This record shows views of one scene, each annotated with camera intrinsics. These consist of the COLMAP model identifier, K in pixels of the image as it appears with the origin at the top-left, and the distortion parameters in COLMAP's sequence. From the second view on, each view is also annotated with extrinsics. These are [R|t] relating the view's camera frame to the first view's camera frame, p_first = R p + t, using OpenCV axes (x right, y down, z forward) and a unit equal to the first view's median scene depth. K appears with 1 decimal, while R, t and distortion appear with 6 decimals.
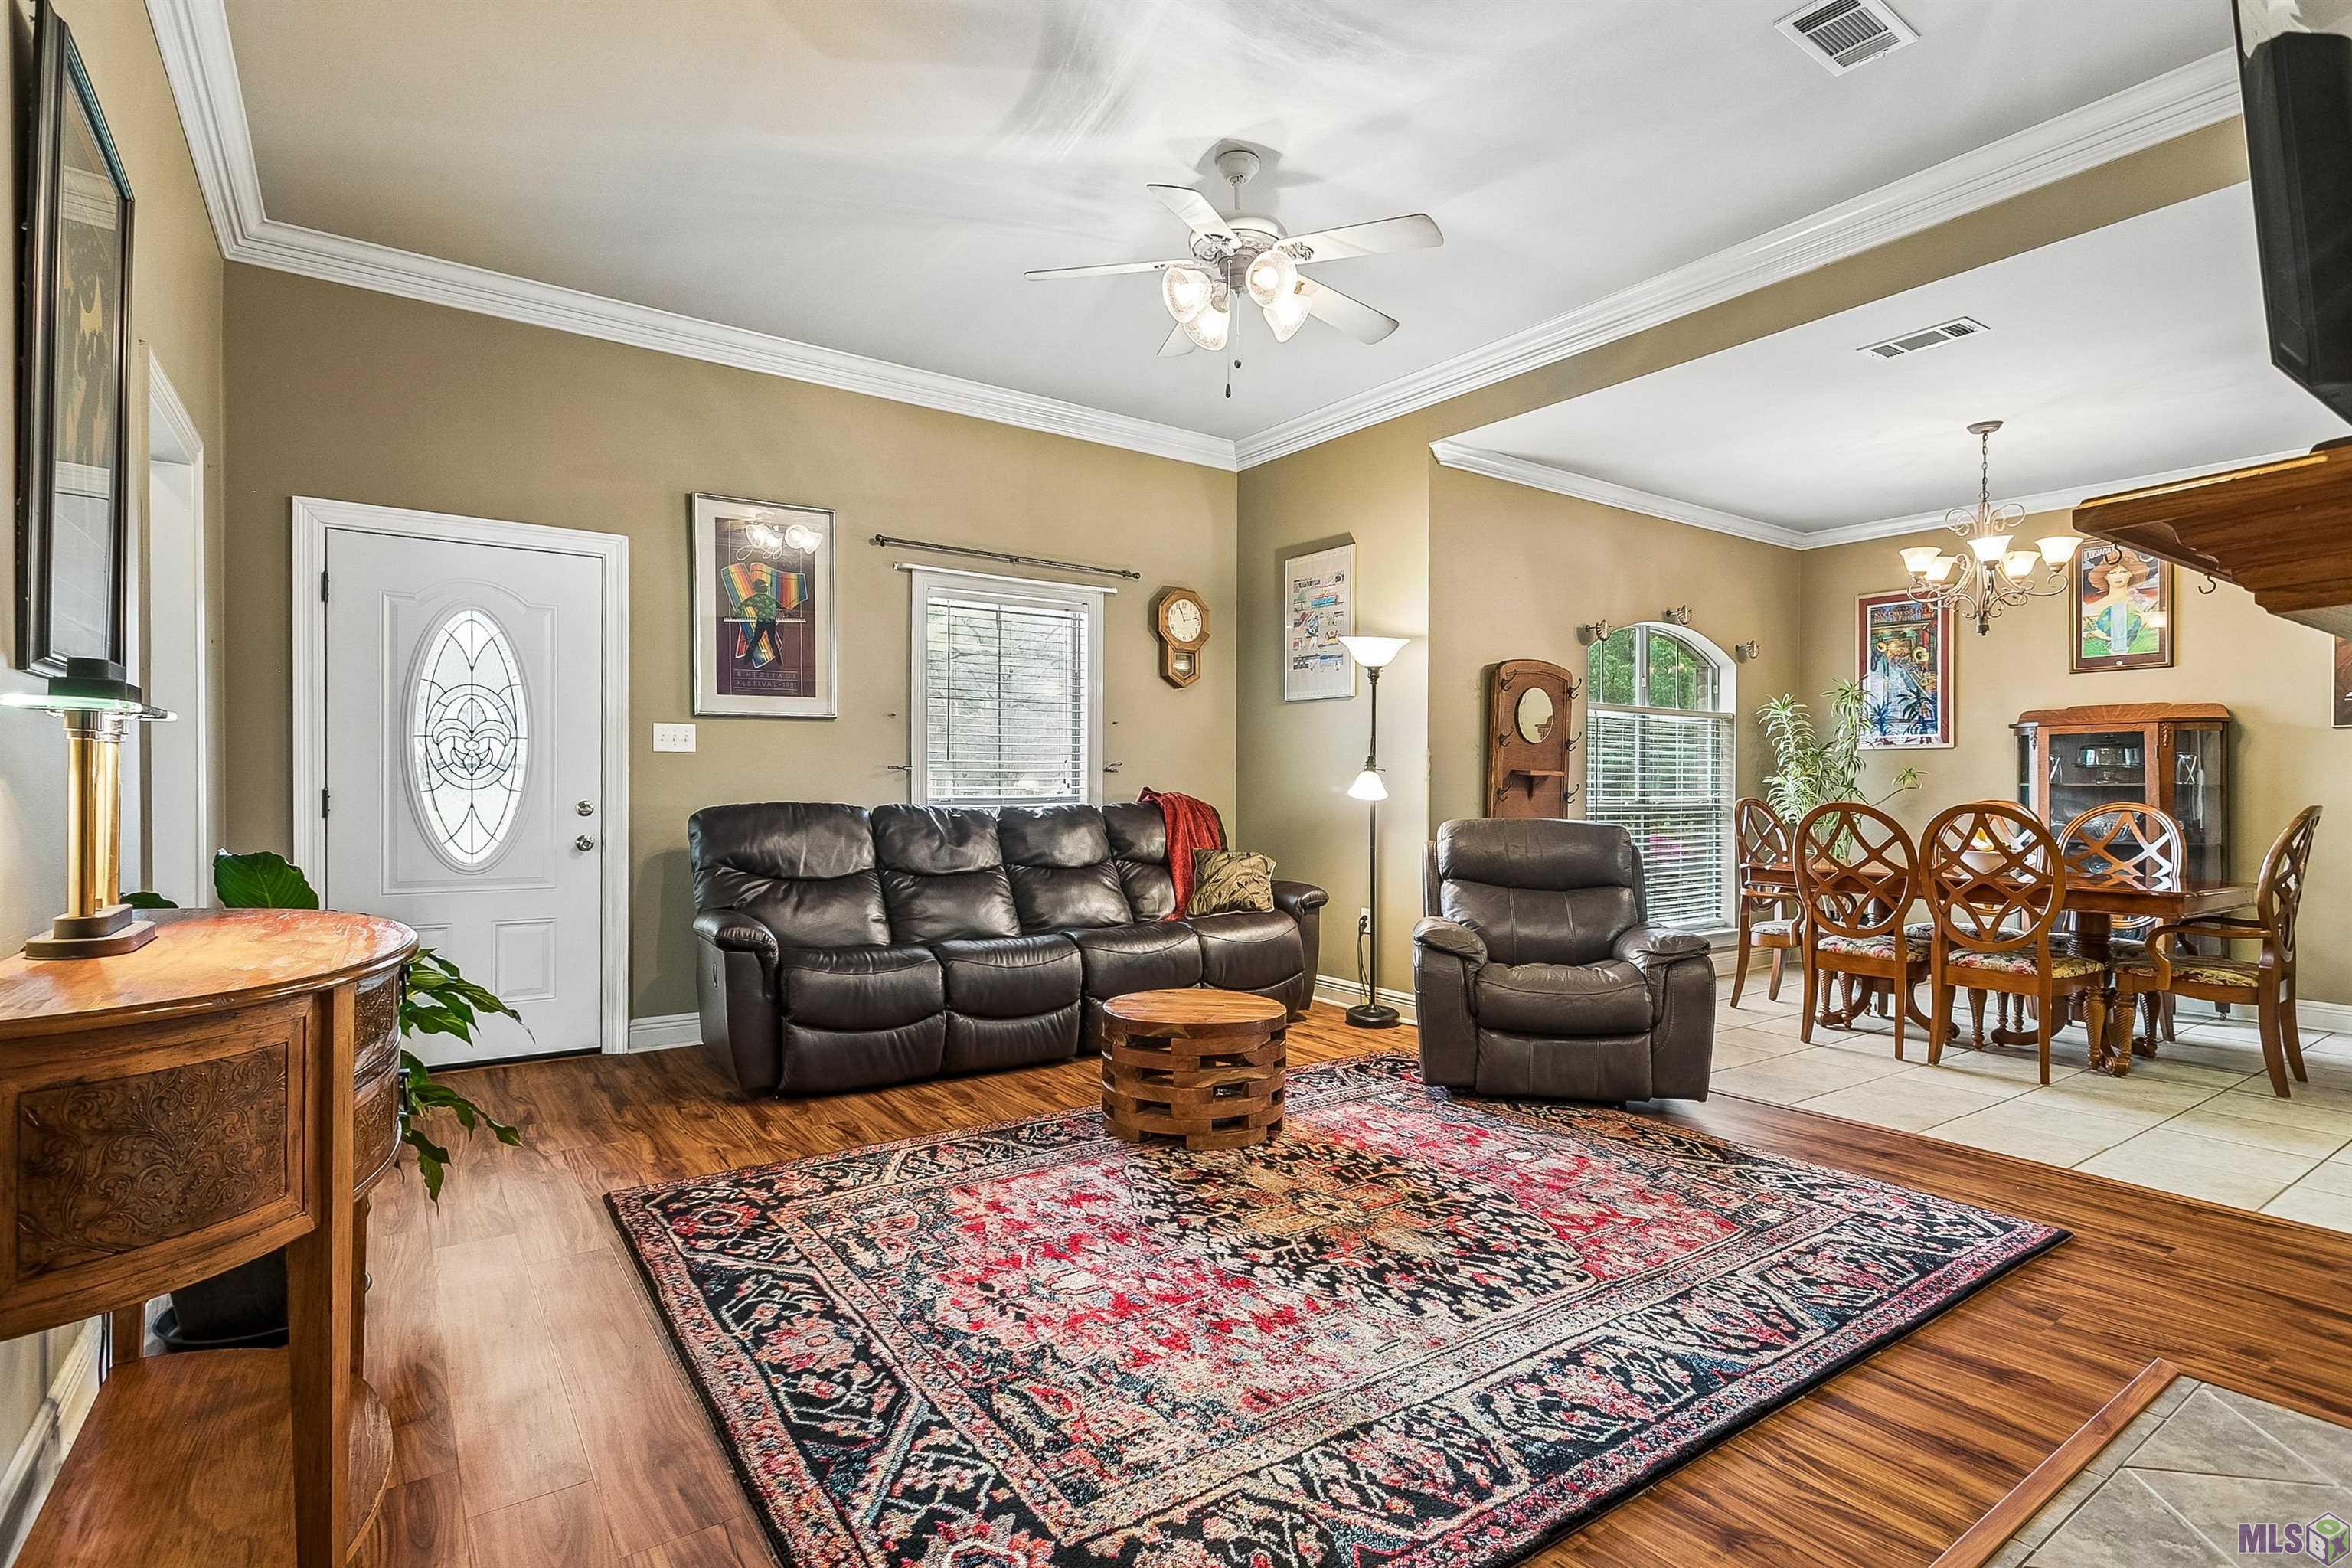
lens RADIAL K [[1117.9, 0, 1162.5], [0, 1117.9, 785.2], [0, 0, 1]] dist [-0.002287, 0.000149]
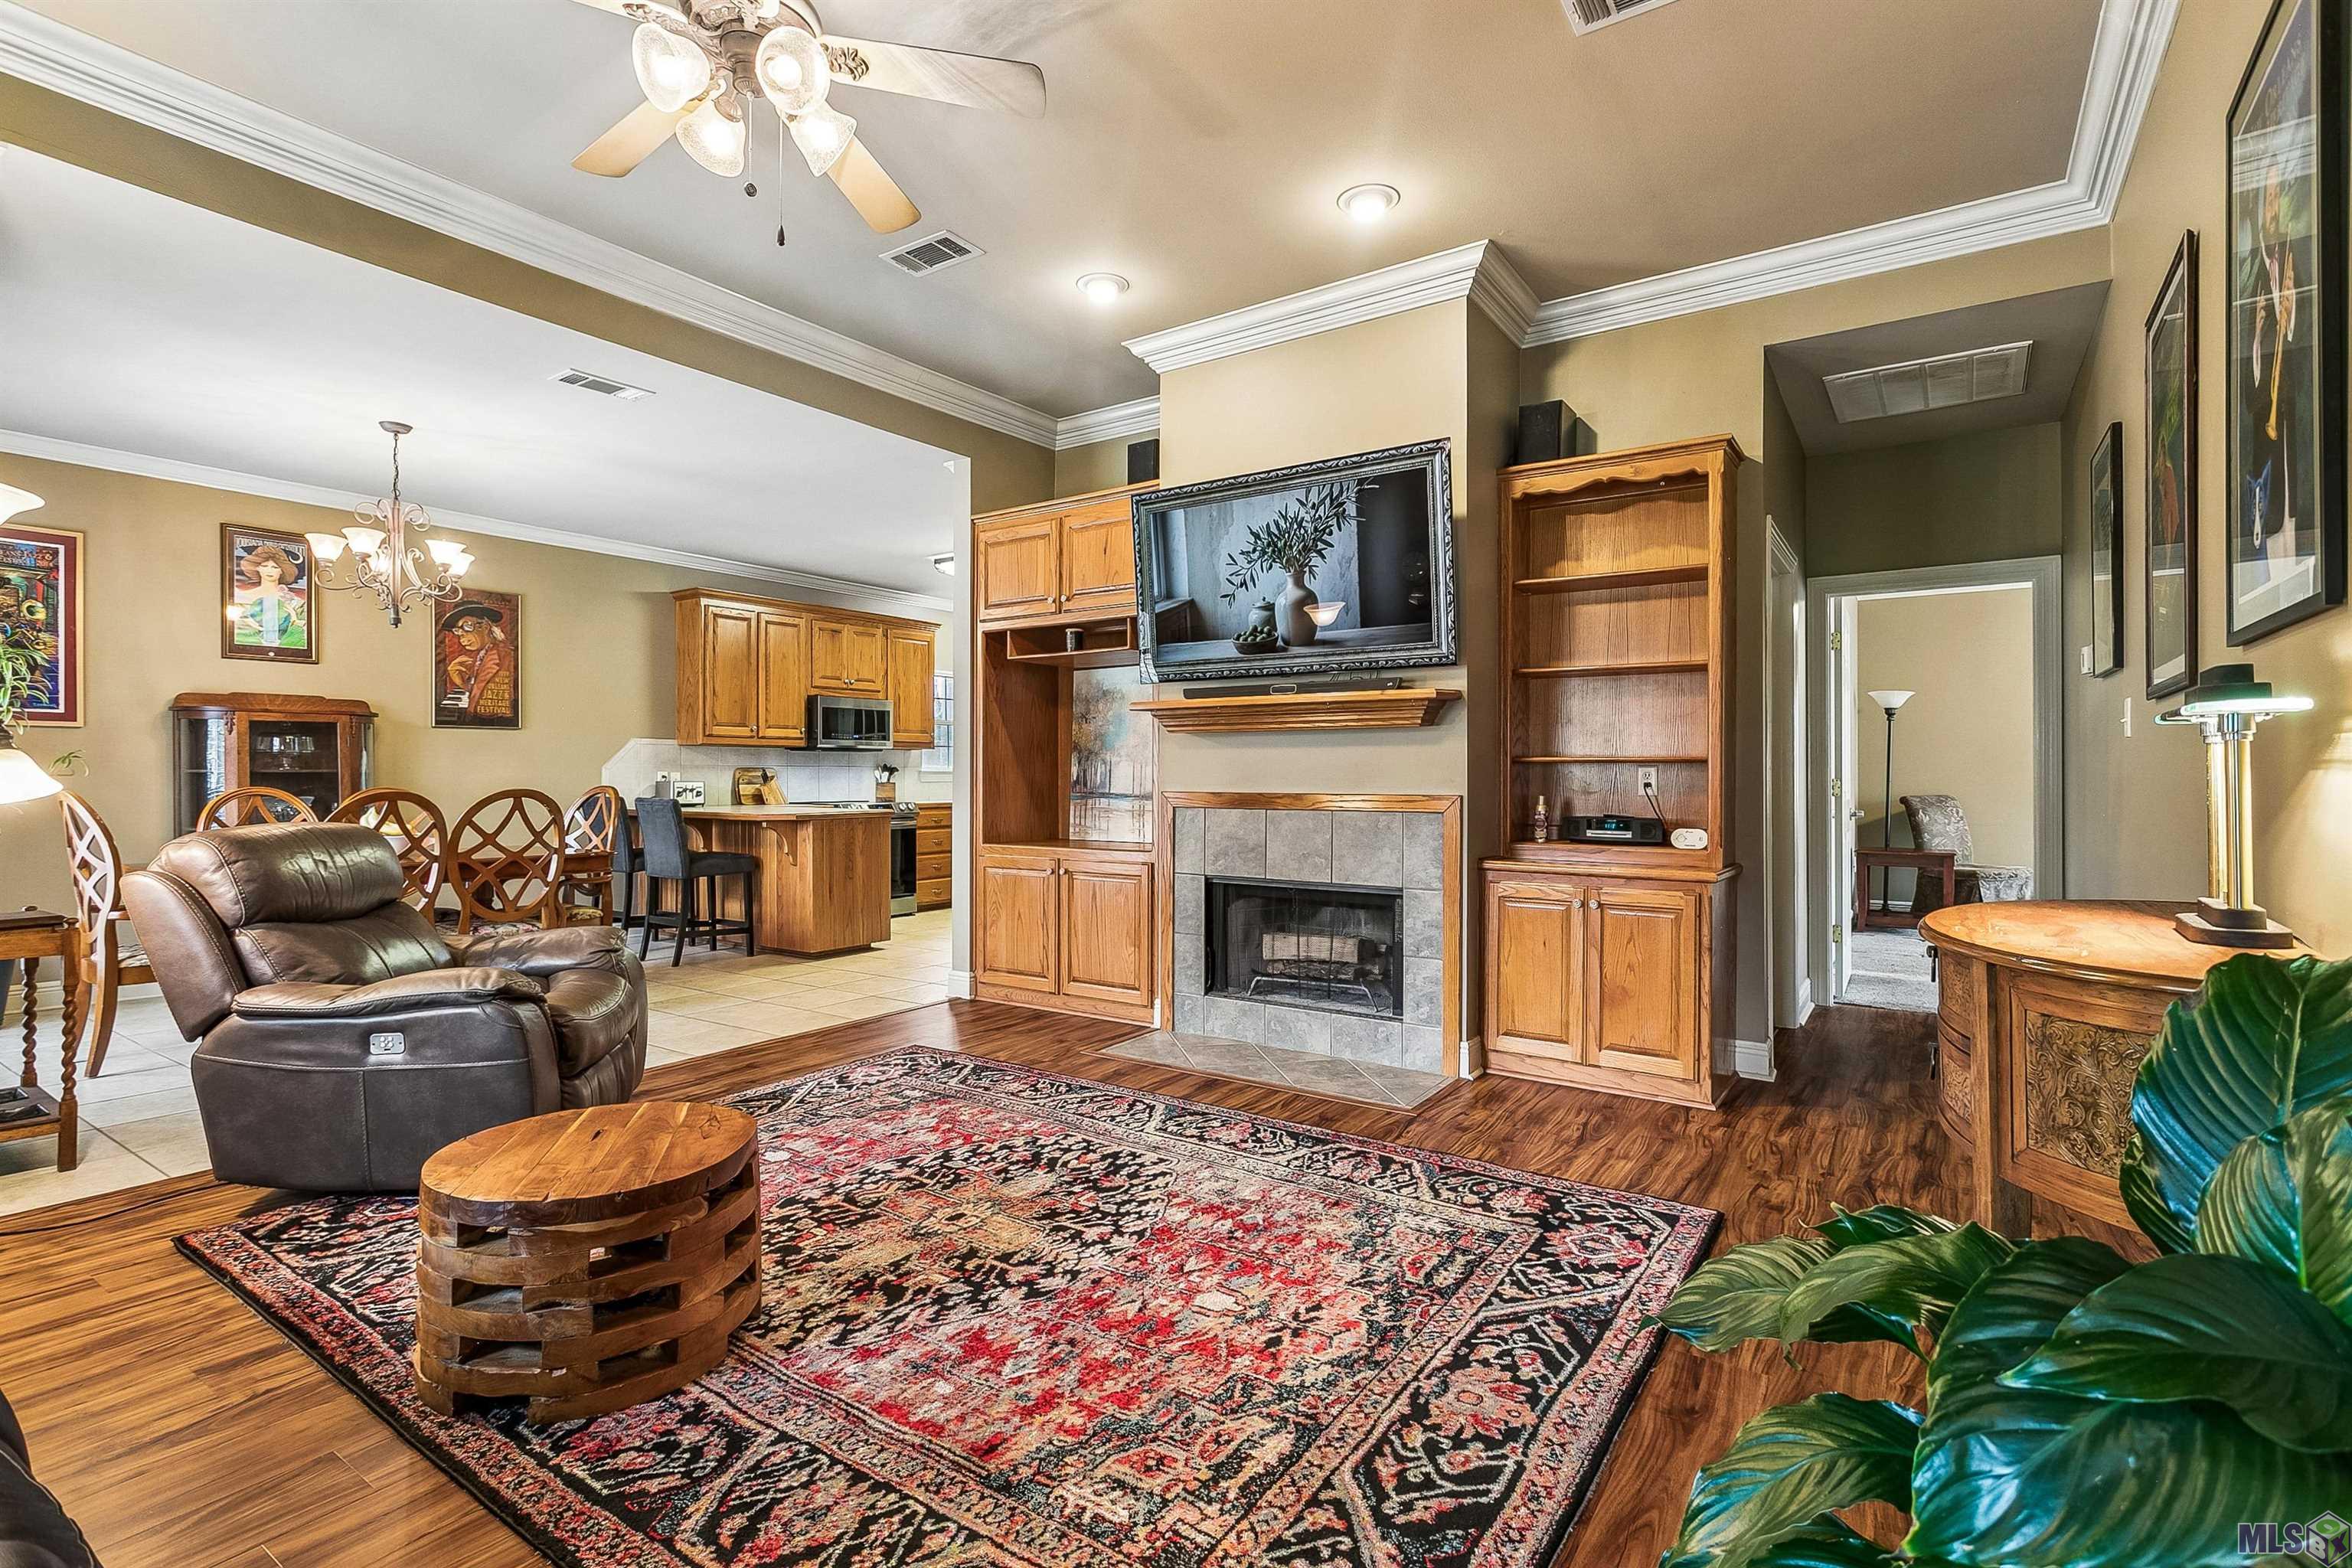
lens RADIAL K [[1117.9, 0, 1154.3], [0, 1117.9, 768.2], [0, 0, 1]] dist [-0.002287, 0.000149]
pose [[-0.342260, 0.000518, 0.939605, -0.849458], [-0.000787, 0.999999, -0.000838, -0.006394], [-0.939605, -0.001026, -0.342259, 1.231526]]
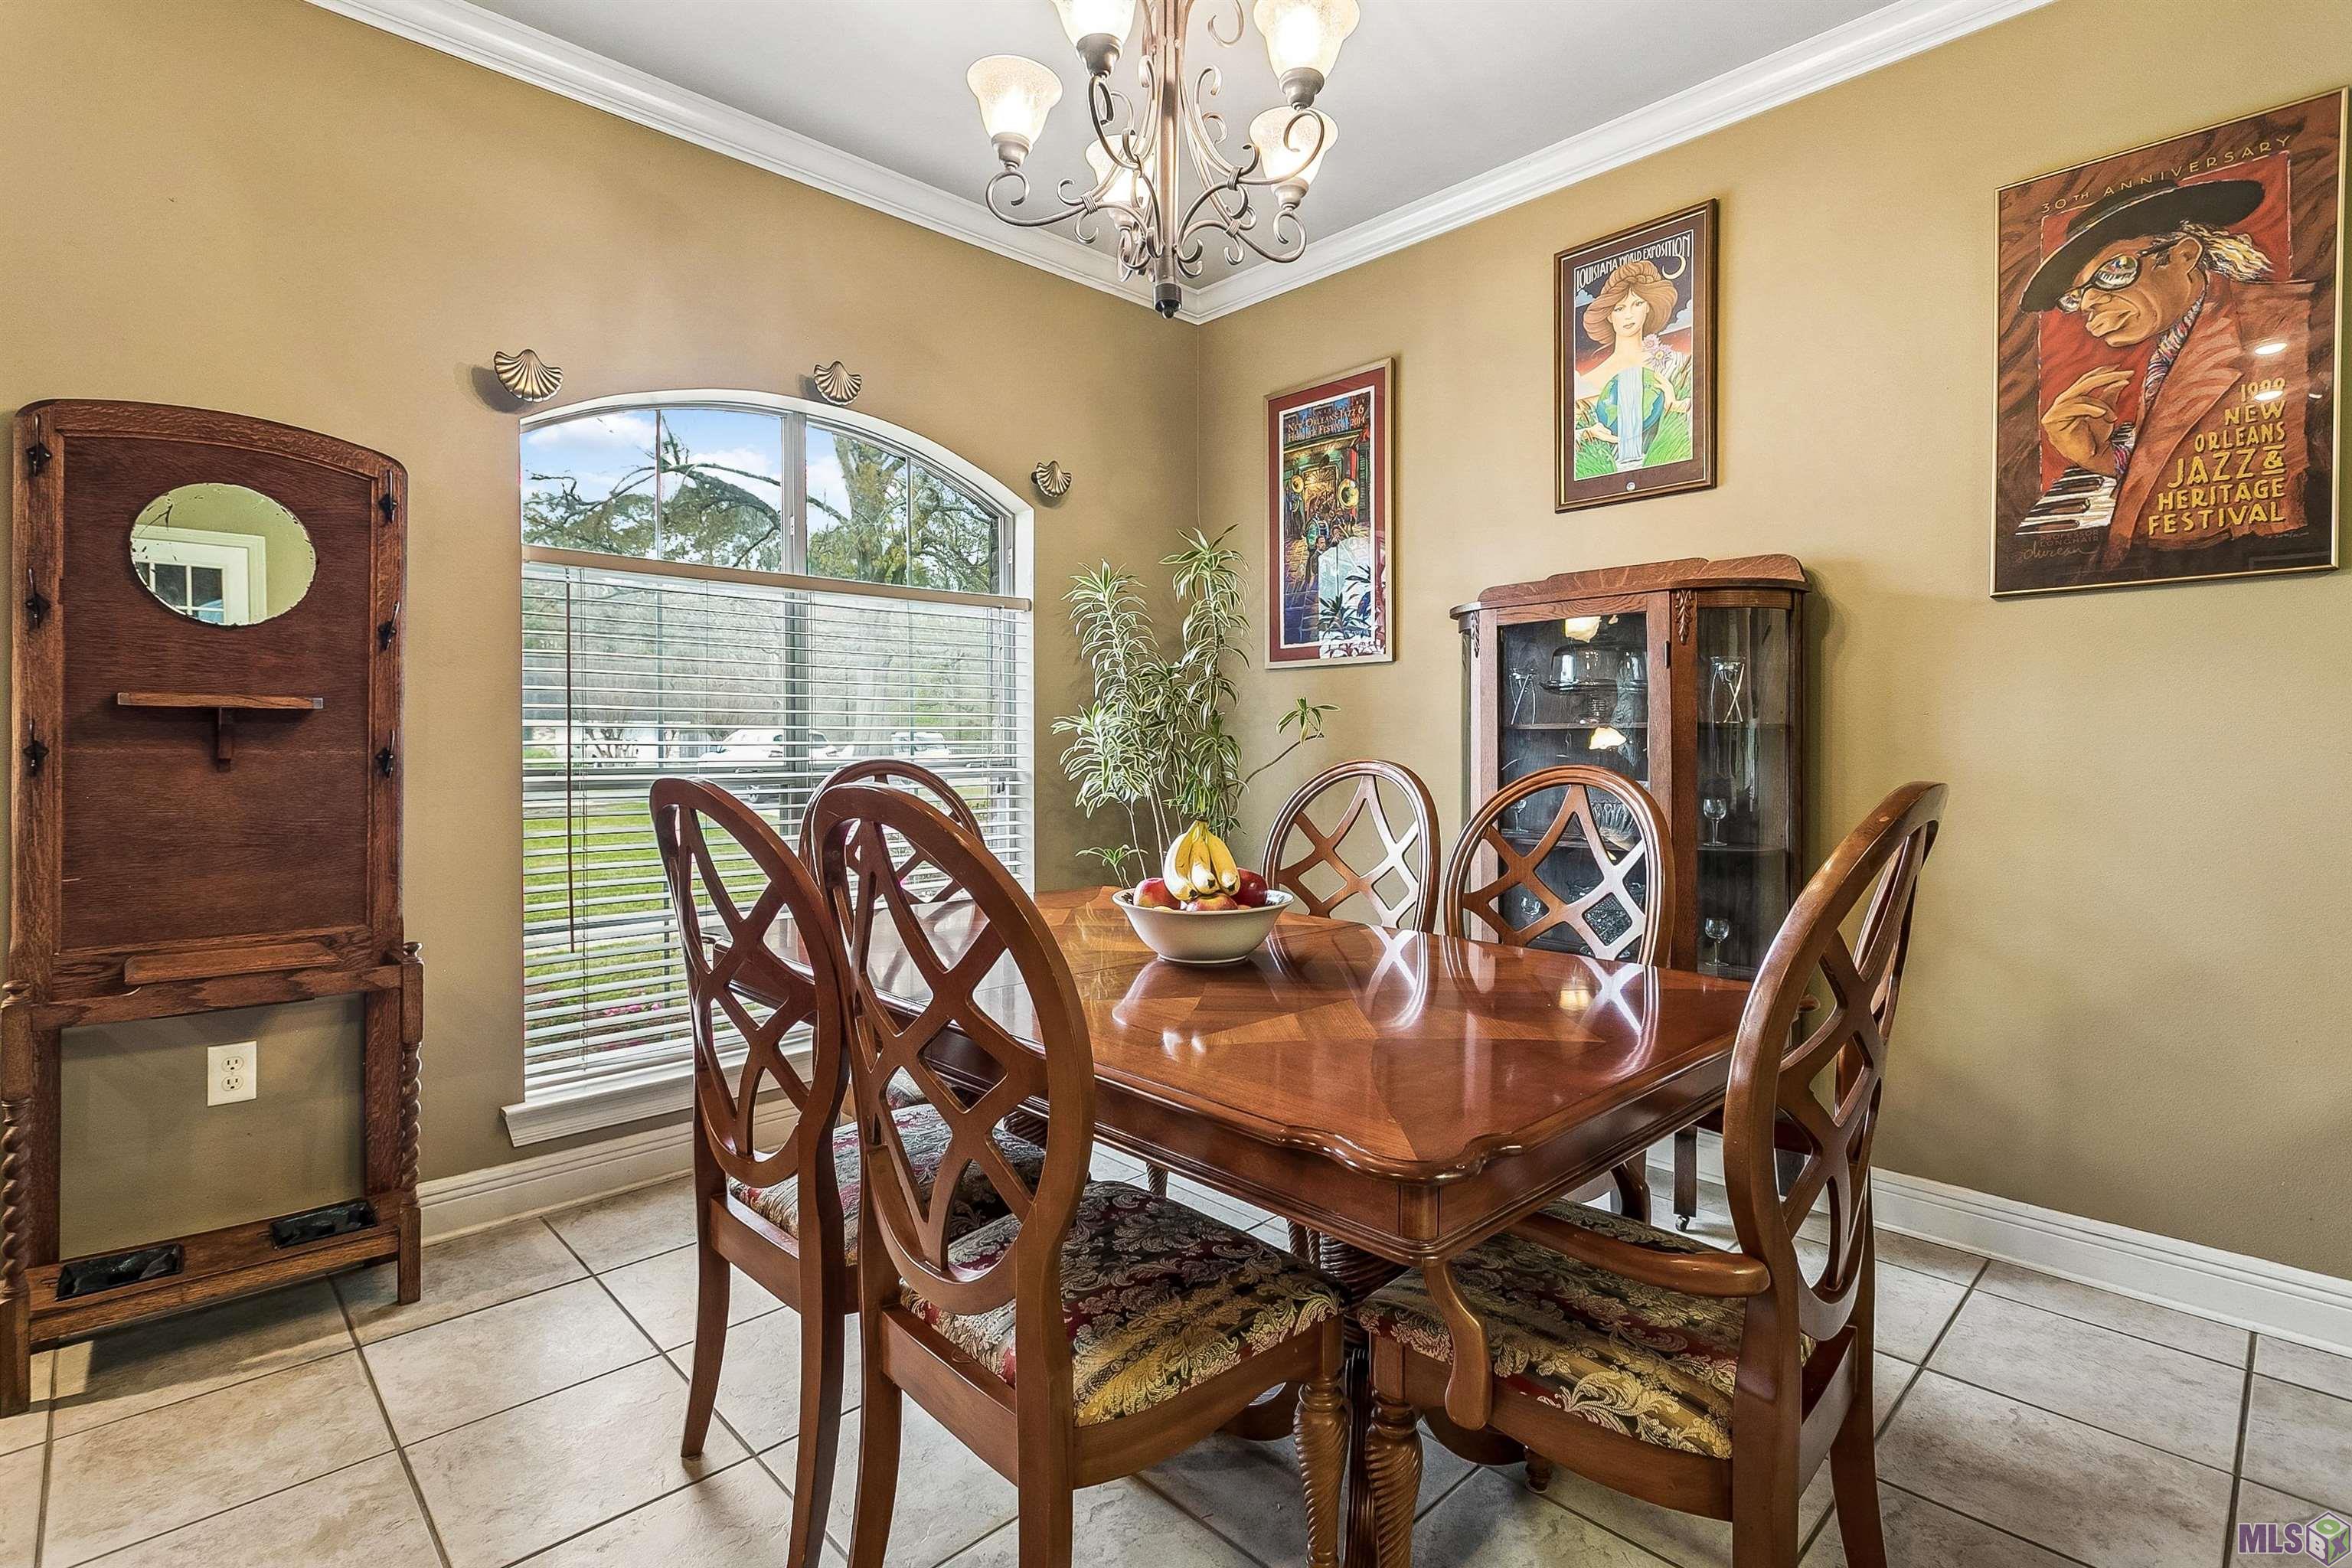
lens RADIAL K [[1117.9, 0, 1162.4], [0, 1117.9, 768.1], [0, 0, 1]] dist [-0.002287, 0.000149]
pose [[0.986938, -0.013443, 0.160536, 1.193858], [0.009445, 0.999626, 0.025646, 0.006967], [-0.160821, -0.023795, 0.986697, 1.122577]]
